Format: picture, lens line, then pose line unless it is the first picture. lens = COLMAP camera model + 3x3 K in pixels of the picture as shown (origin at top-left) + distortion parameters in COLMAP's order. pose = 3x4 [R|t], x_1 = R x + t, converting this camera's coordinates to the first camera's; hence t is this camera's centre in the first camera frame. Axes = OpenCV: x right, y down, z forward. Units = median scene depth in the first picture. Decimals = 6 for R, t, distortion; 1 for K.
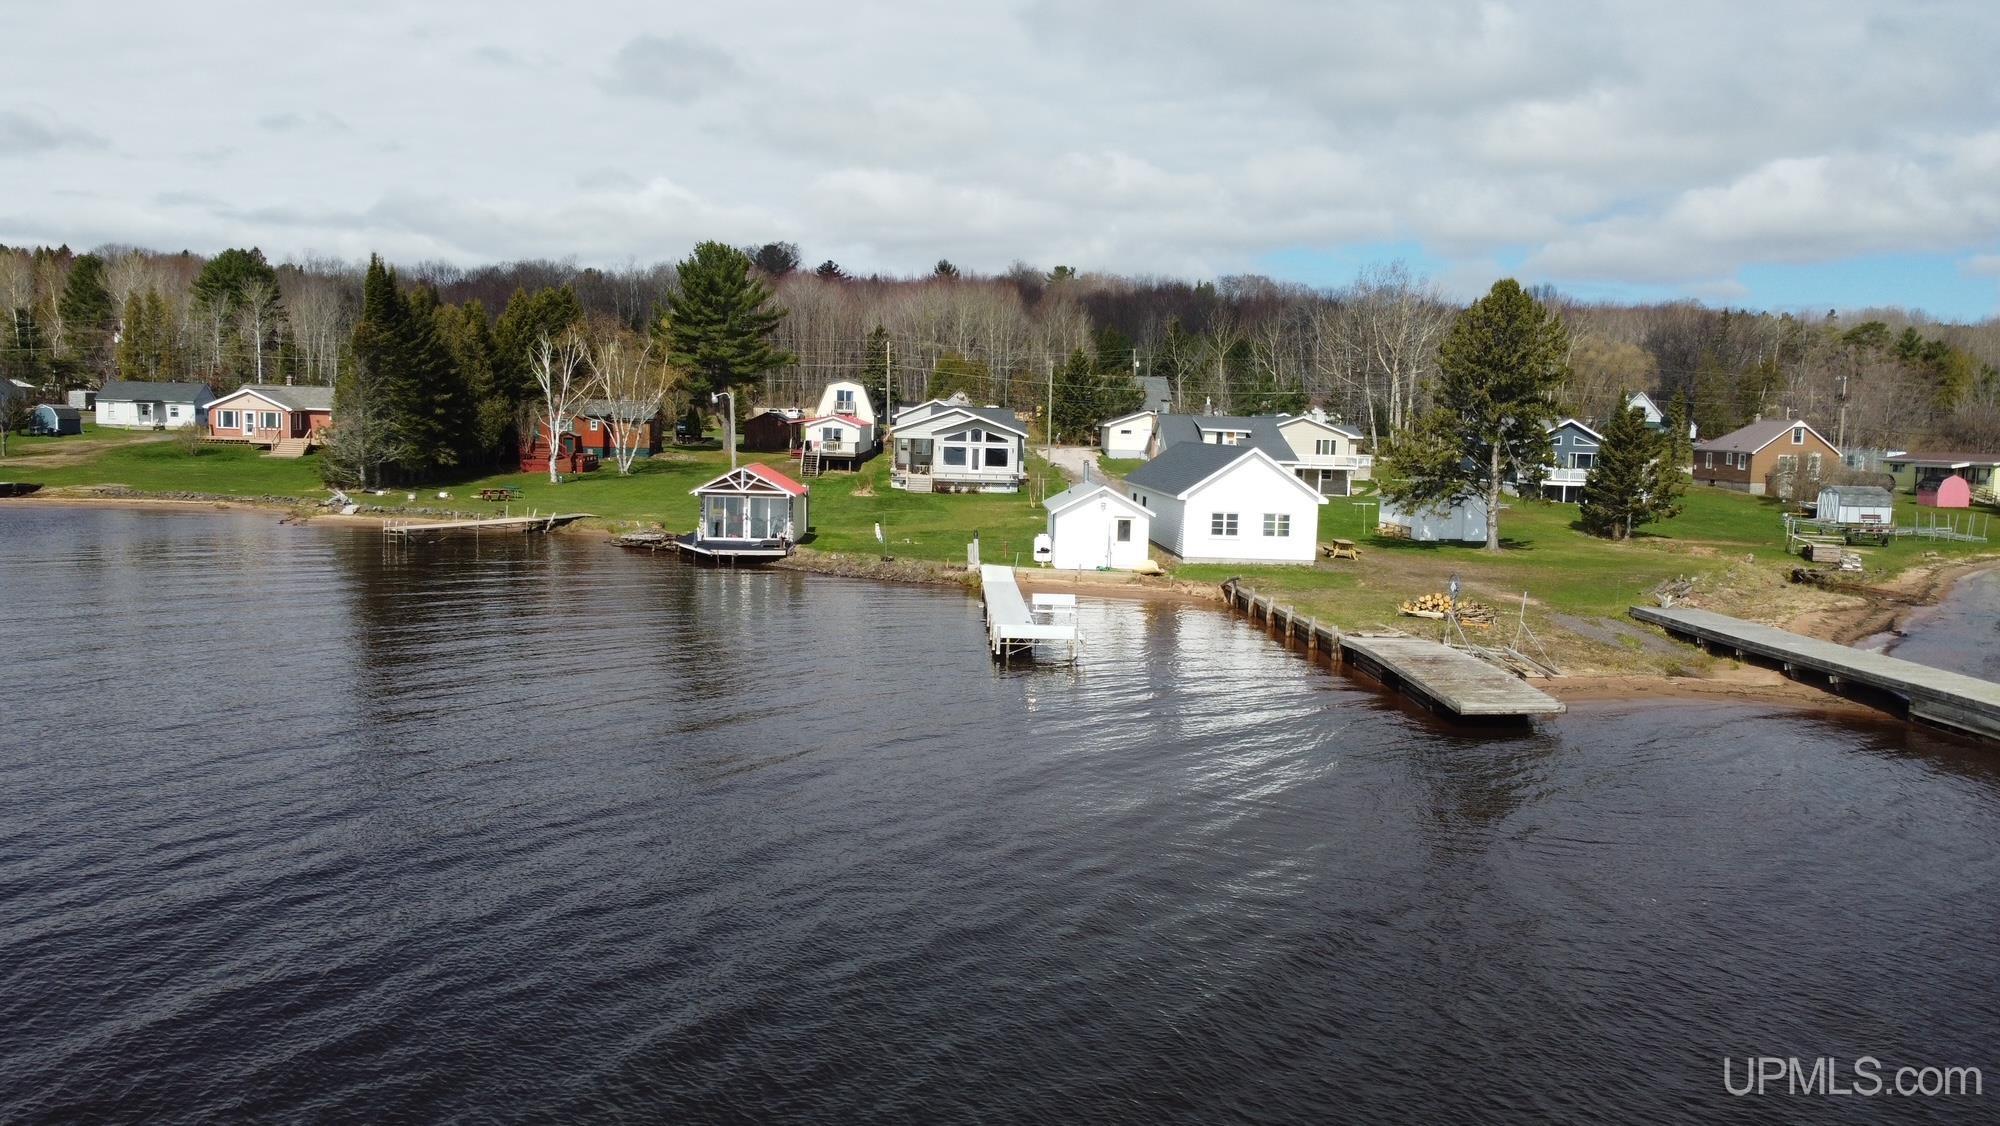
lens RADIAL K [[1520.1, 0, 1000.0], [0, 1520.1, 563.0], [0, 0, 1]] dist [0.003991, -0.005010]
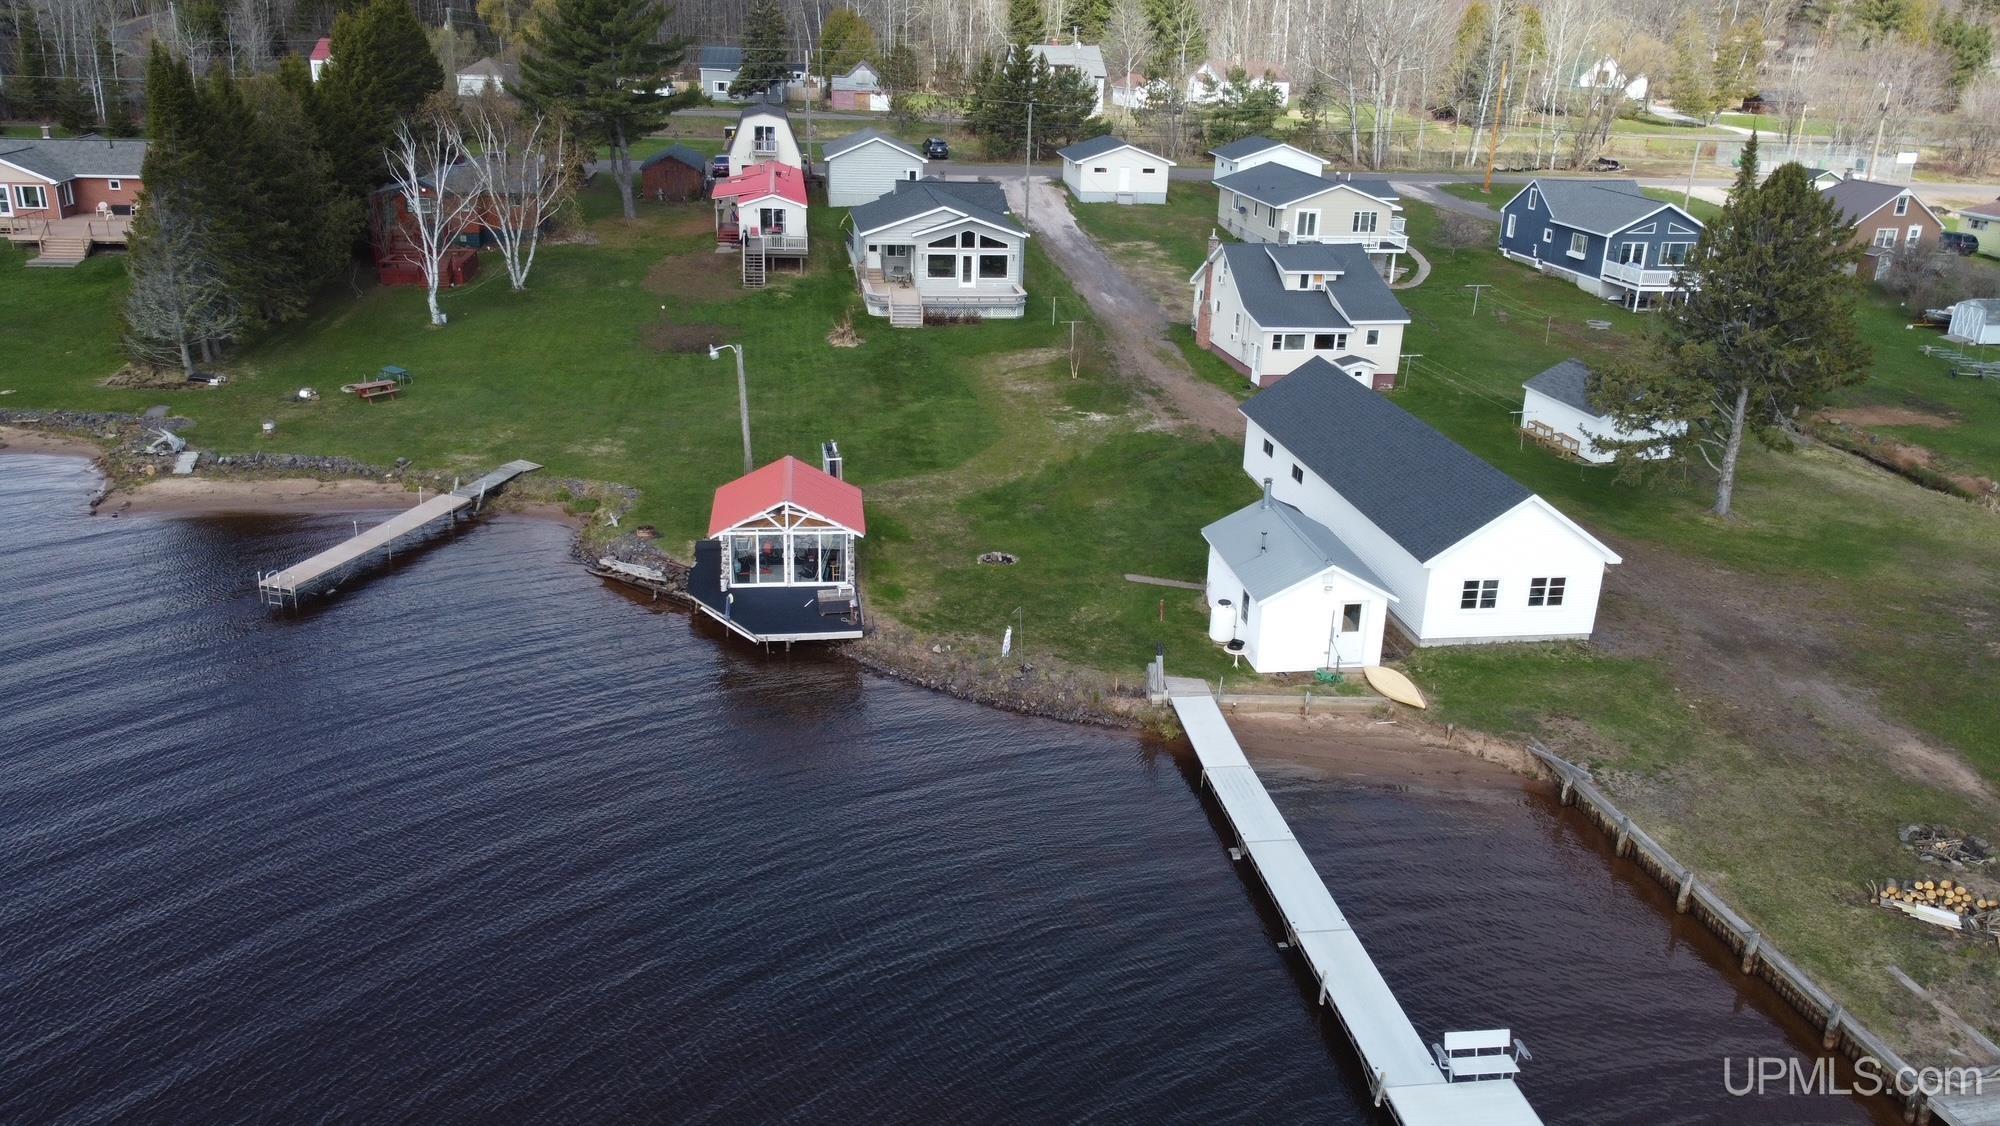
lens RADIAL K [[1520.1, 0, 1000.0], [0, 1520.1, 563.0], [0, 0, 1]] dist [0.003991, -0.005010]
pose [[0.994512, -0.036278, 0.098133, -0.085121], [0.009345, 0.965009, 0.262049, -0.131276], [-0.104206, -0.259693, 0.960052, 0.186919]]
